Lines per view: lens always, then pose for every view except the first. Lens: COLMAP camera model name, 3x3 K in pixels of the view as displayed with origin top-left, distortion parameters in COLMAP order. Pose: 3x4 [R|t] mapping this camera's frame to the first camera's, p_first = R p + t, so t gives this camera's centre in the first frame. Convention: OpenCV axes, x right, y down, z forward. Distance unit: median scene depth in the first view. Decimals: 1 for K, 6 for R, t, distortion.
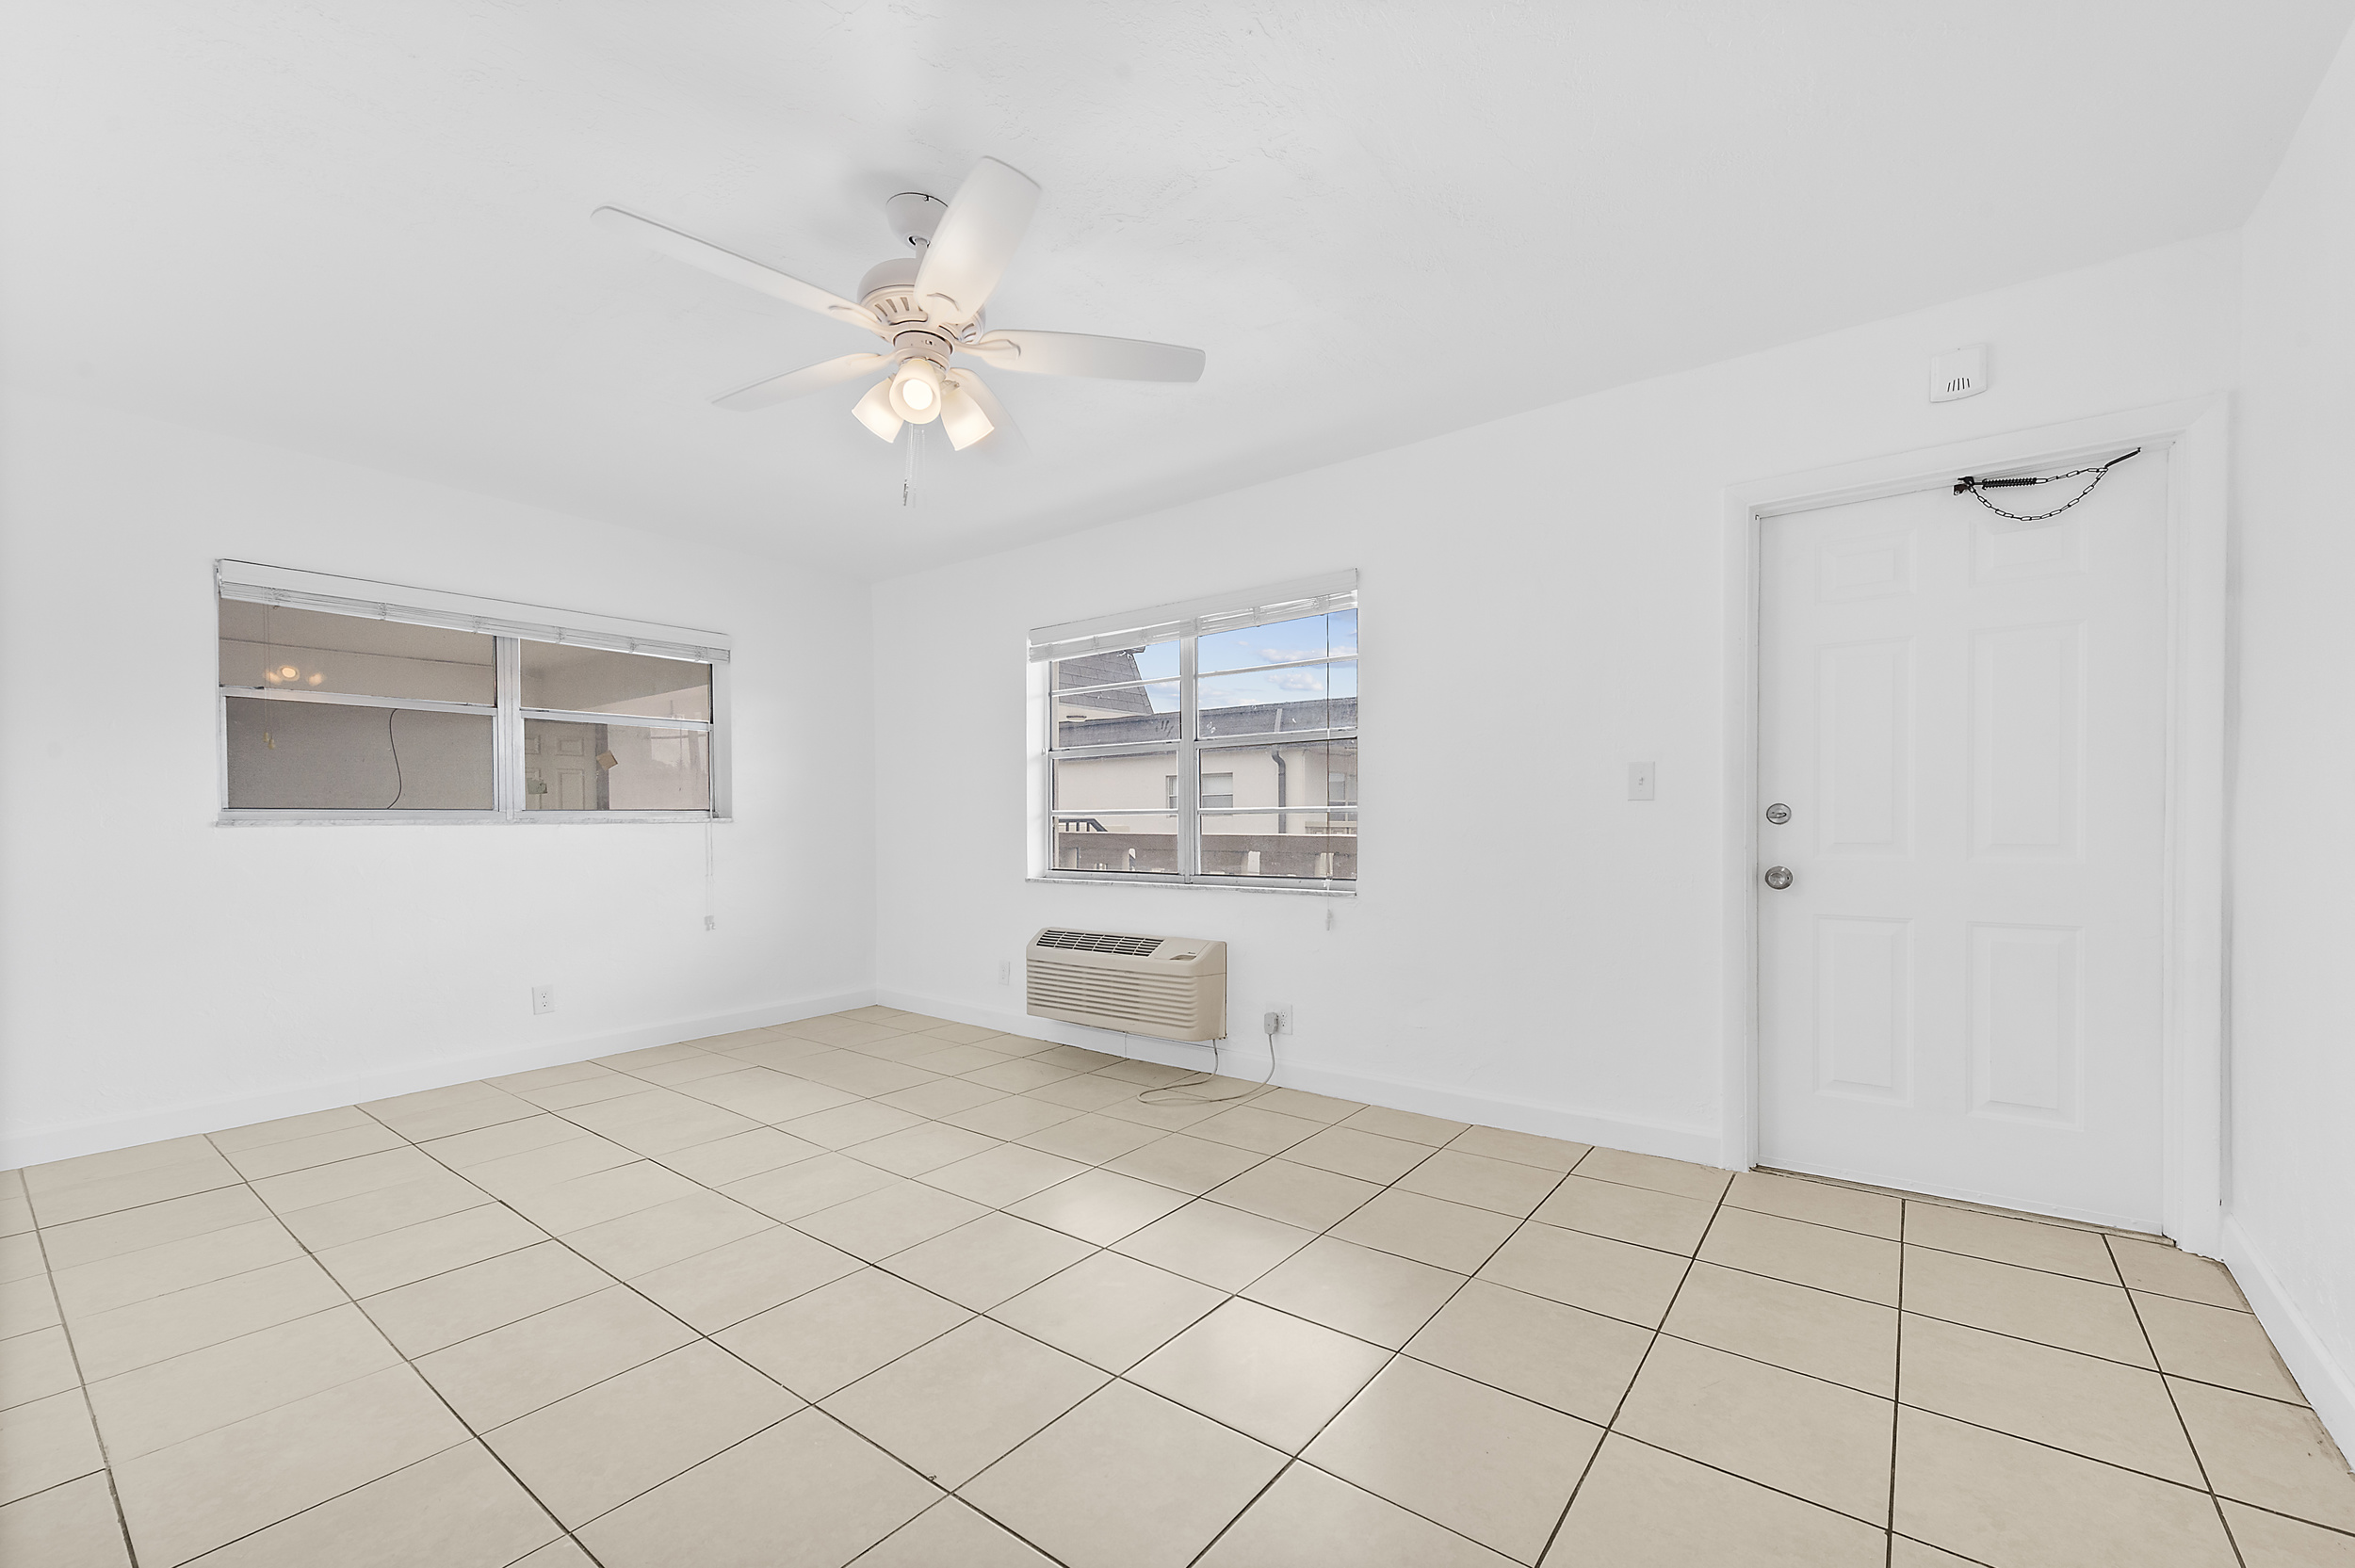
lens RADIAL K [[958.4, 0, 1178.5], [0, 958.4, 818.3], [0, 0, 1]] dist [-0.000596, -0.000602]
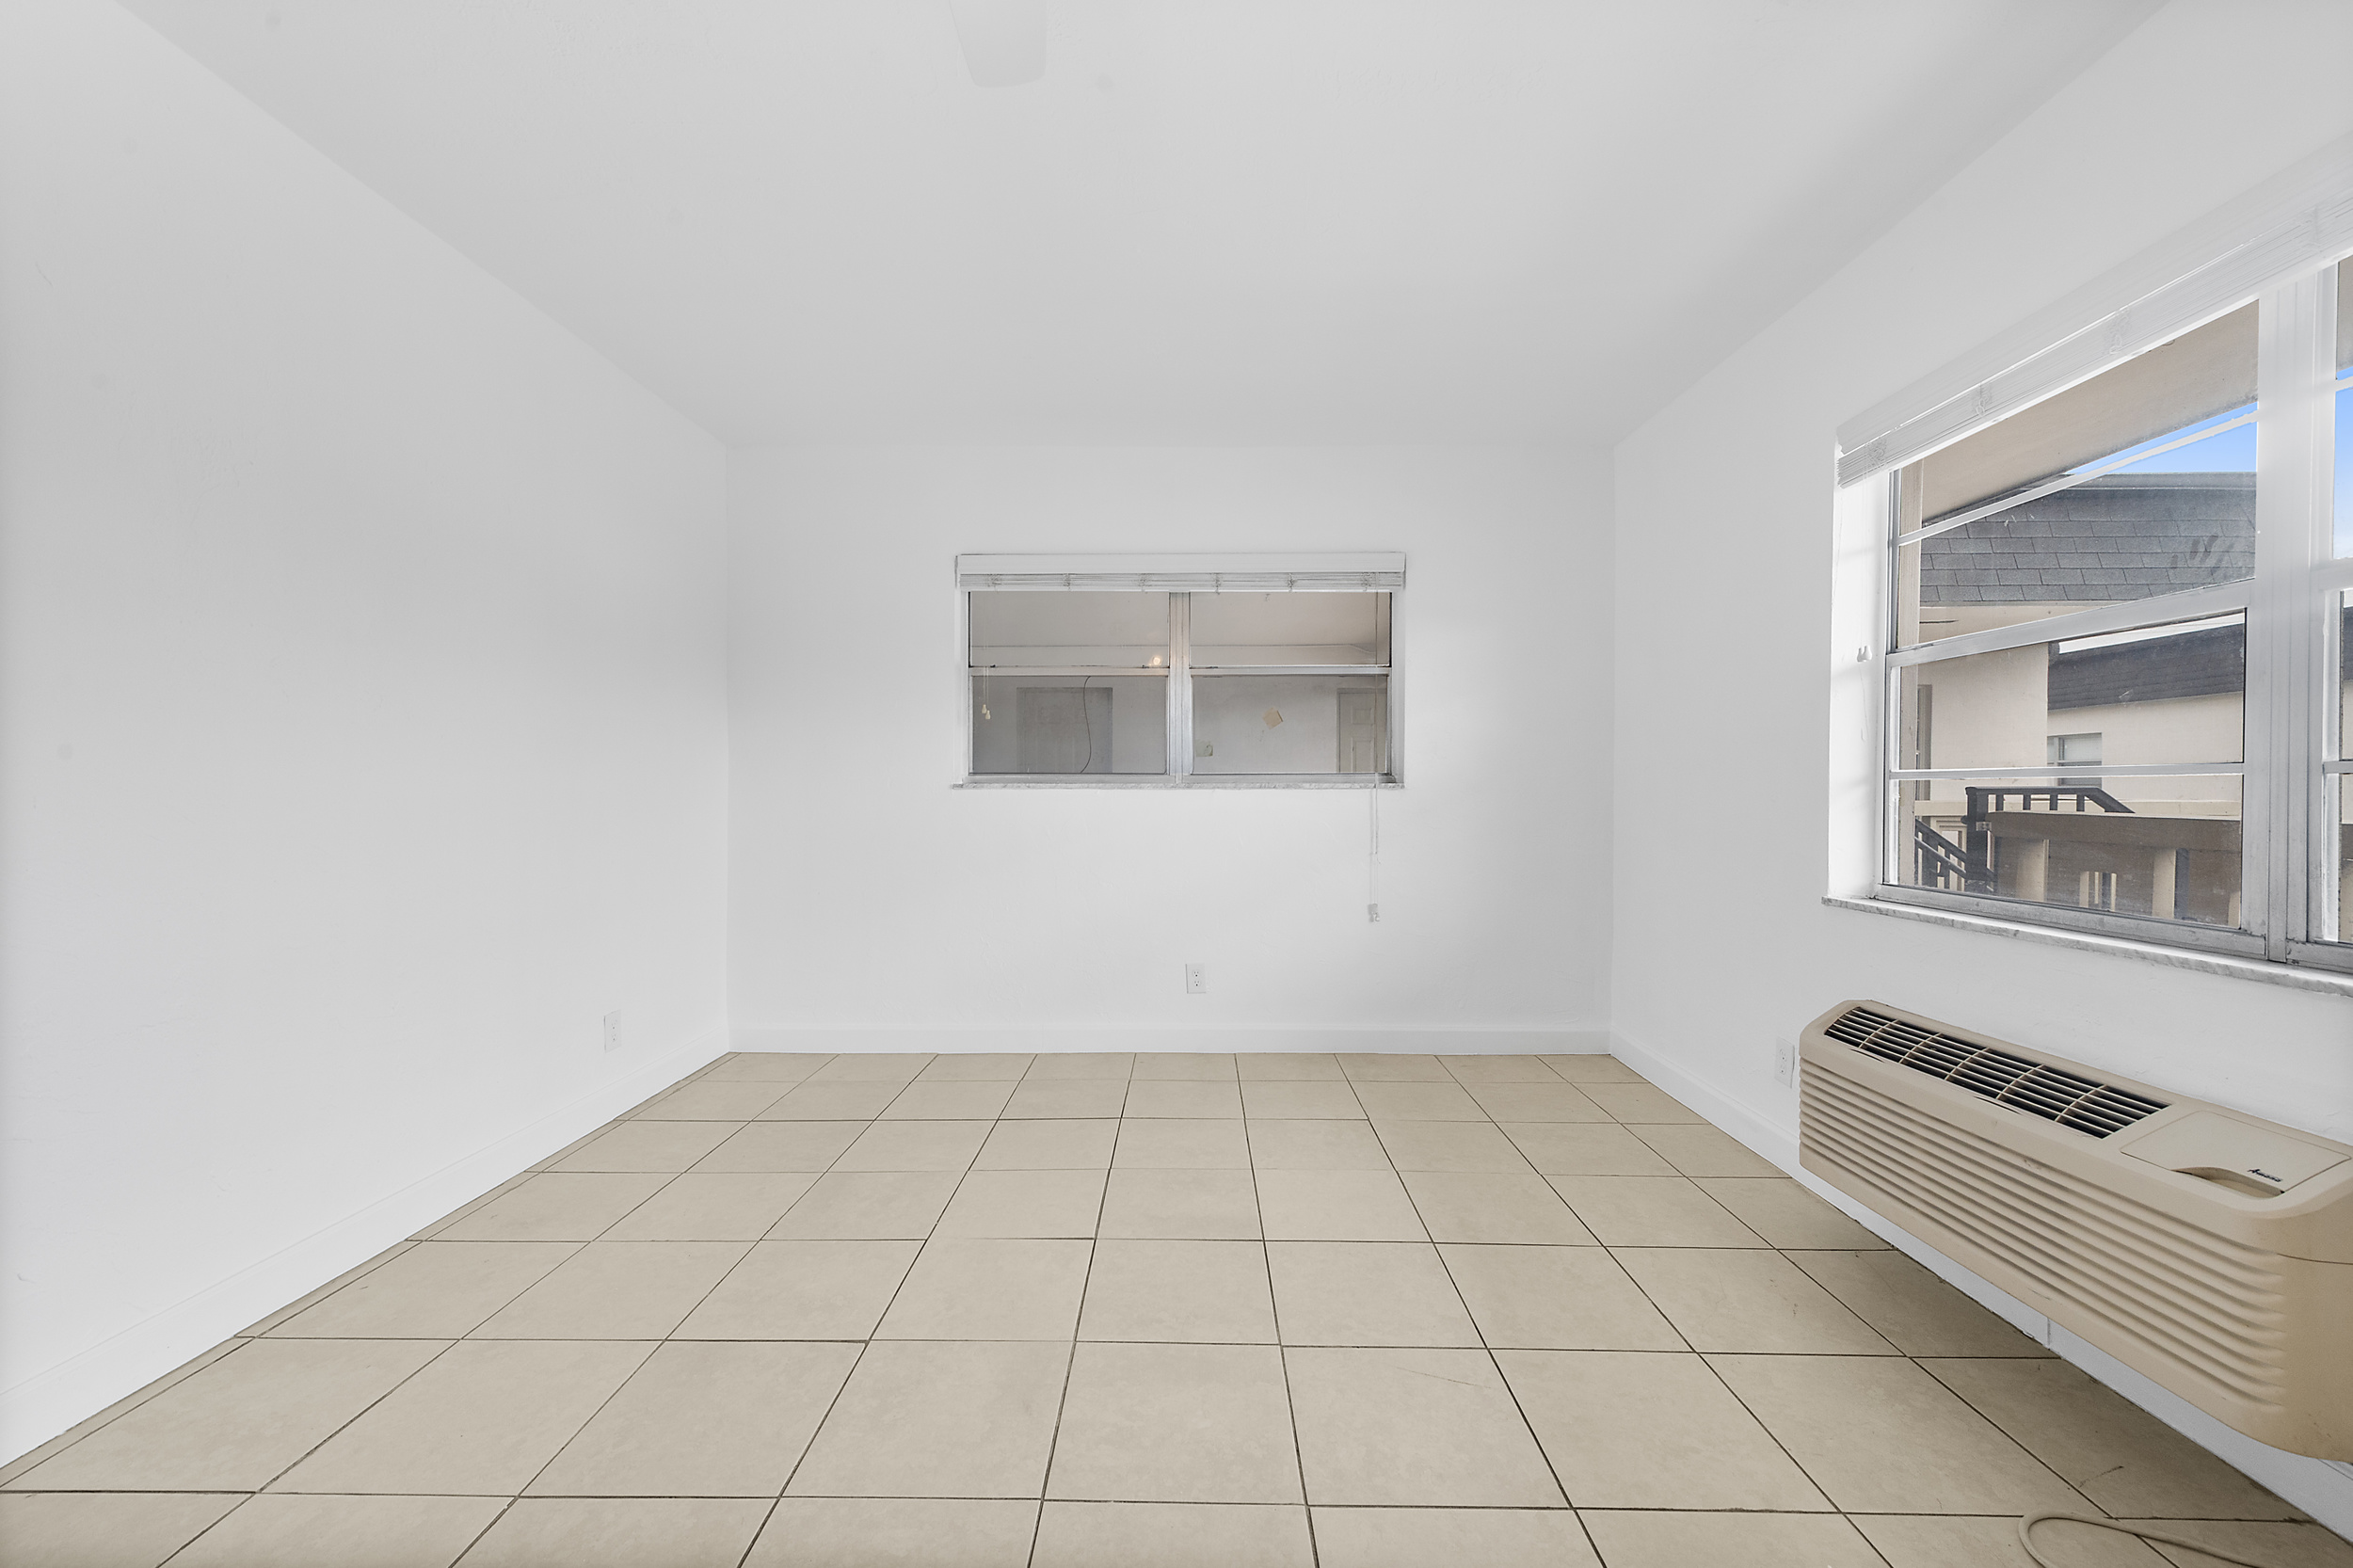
lens RADIAL K [[920.4, 0, 1179.3], [0, 920.4, 792.3], [0, 0, 1]] dist [0.001275, -0.005369]
pose [[0.597243, 0.009023, -0.802009, 0.038282], [-0.005180, 0.999959, 0.007392, 0.003105], [0.802043, -0.000261, 0.597266, 0.455729]]
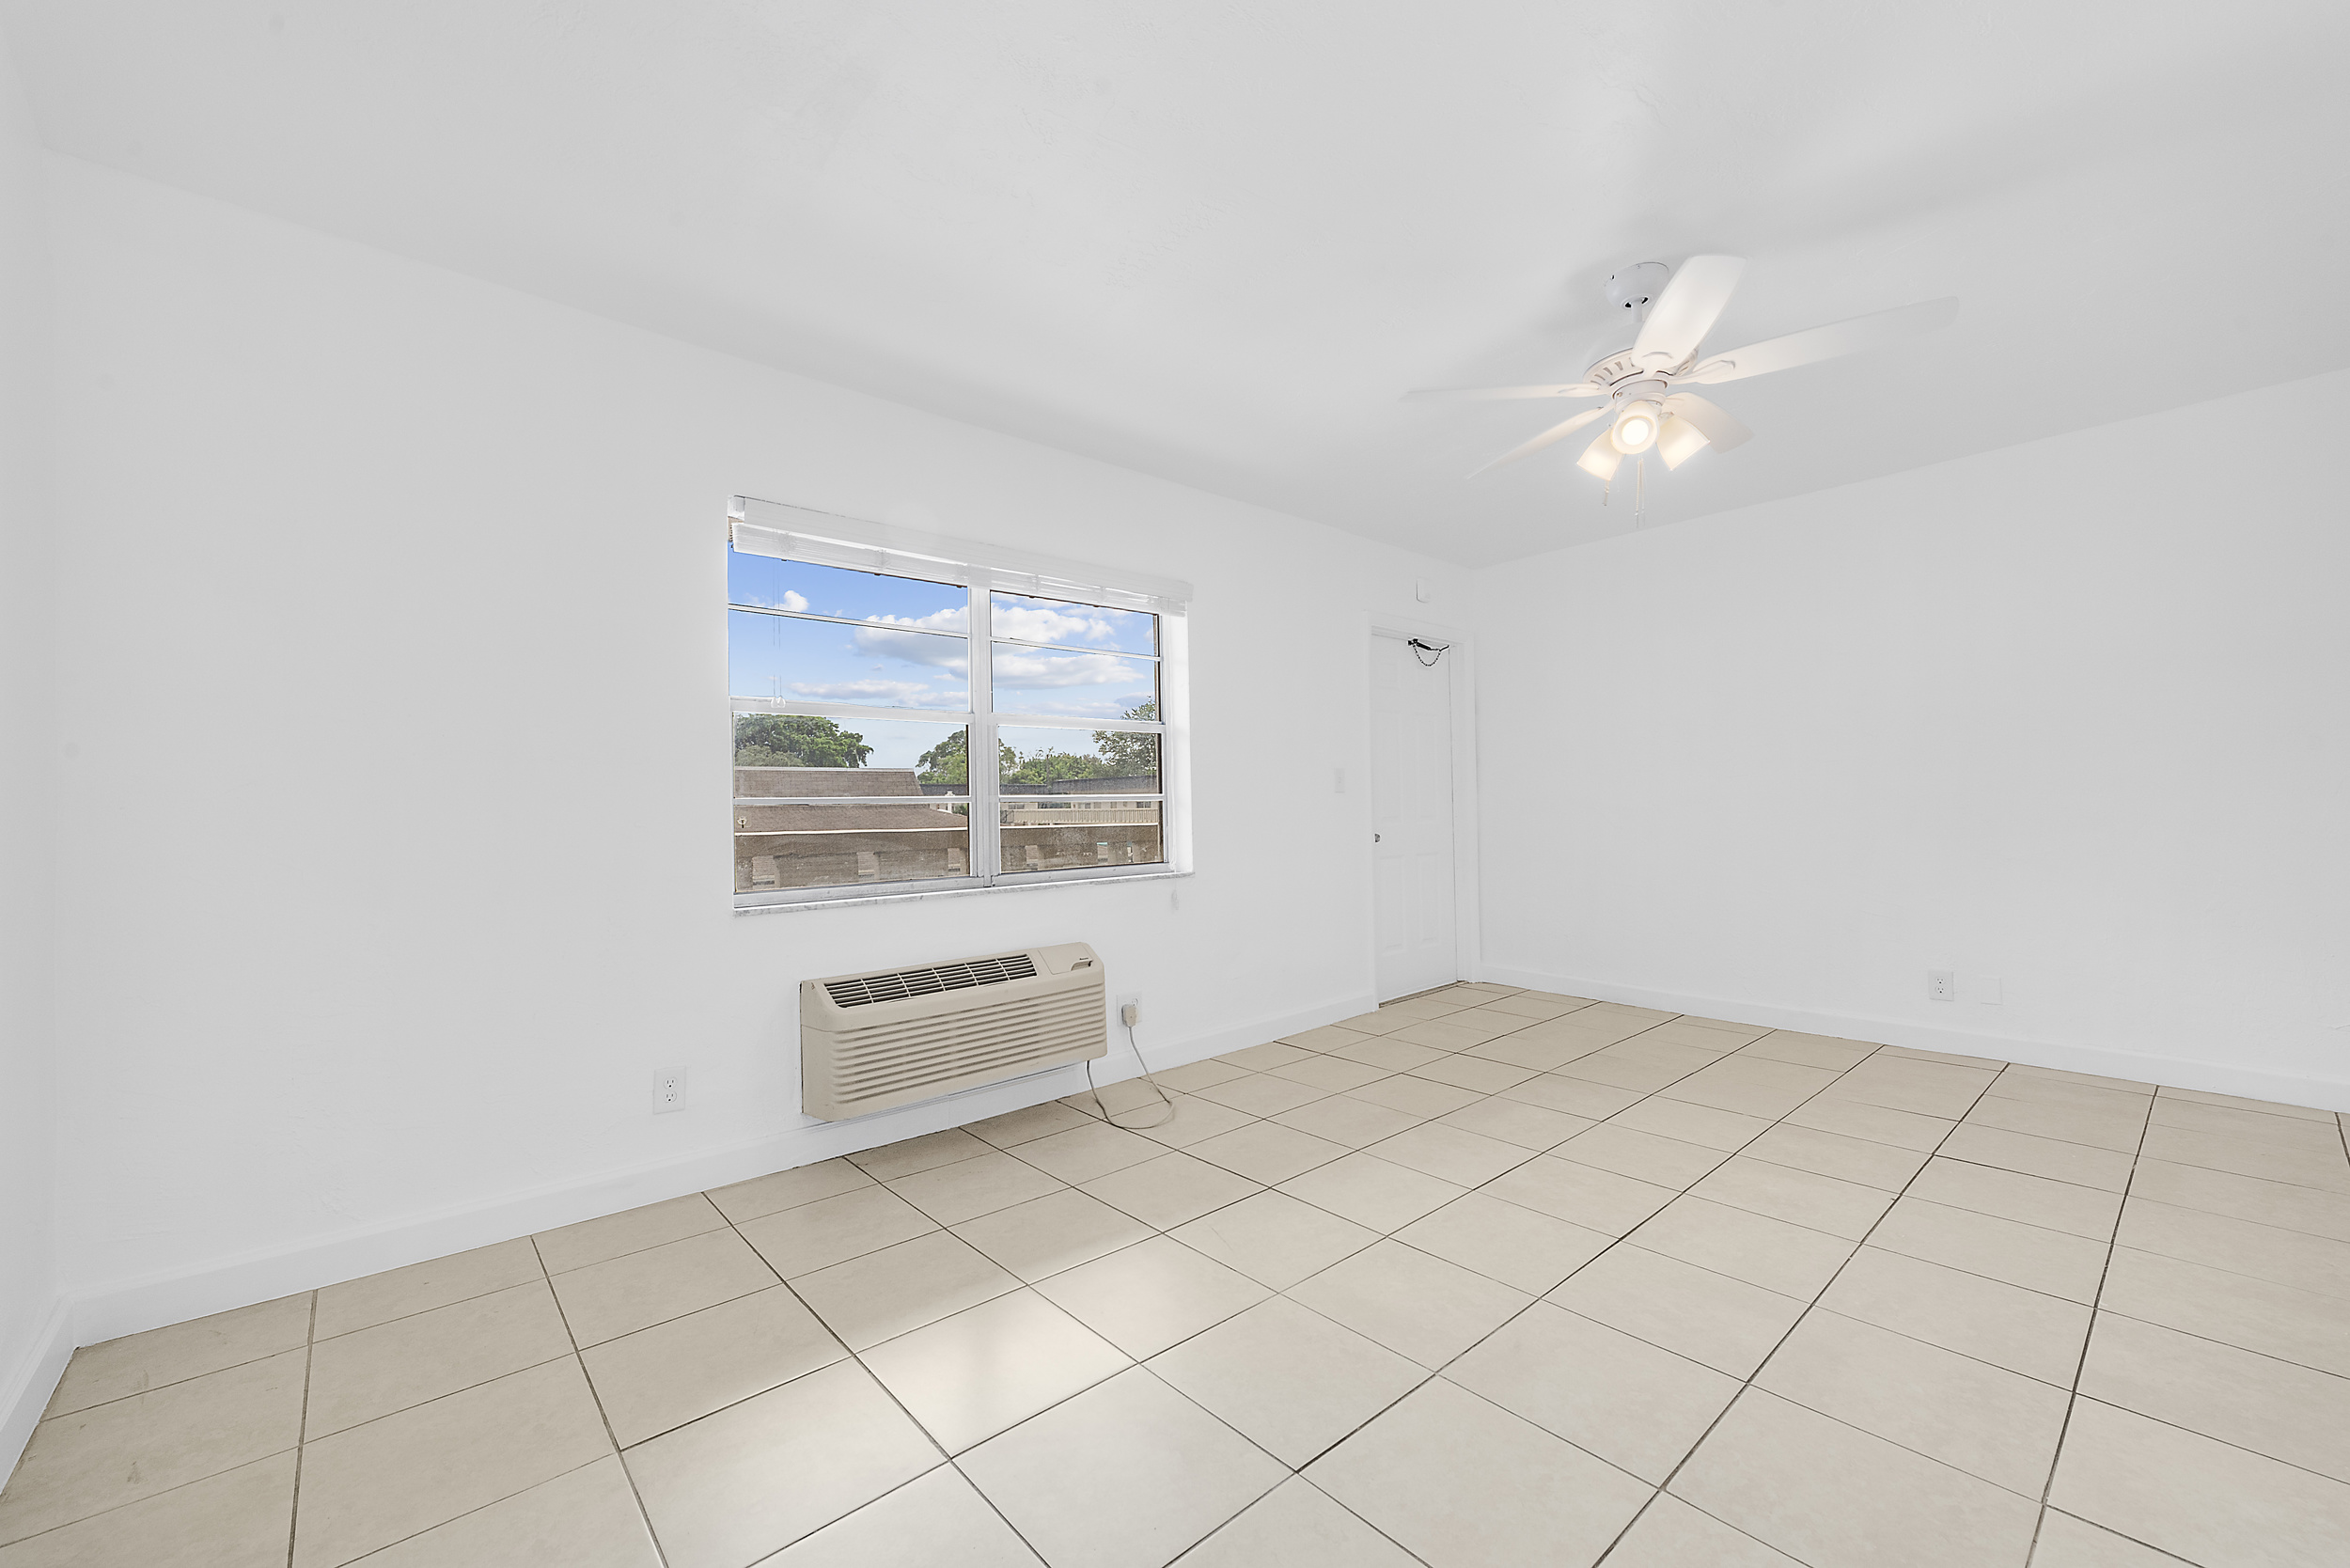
lens RADIAL K [[950.0, 0, 1175.0], [0, 950.0, 784.0], [0, 0, 1]] dist [0.000479, -0.000070]
pose [[0.173884, 0.019713, 0.984569, -0.772310], [0.005653, 0.999763, -0.021016, -0.001462], [-0.984750, 0.009220, 0.173731, 0.705802]]
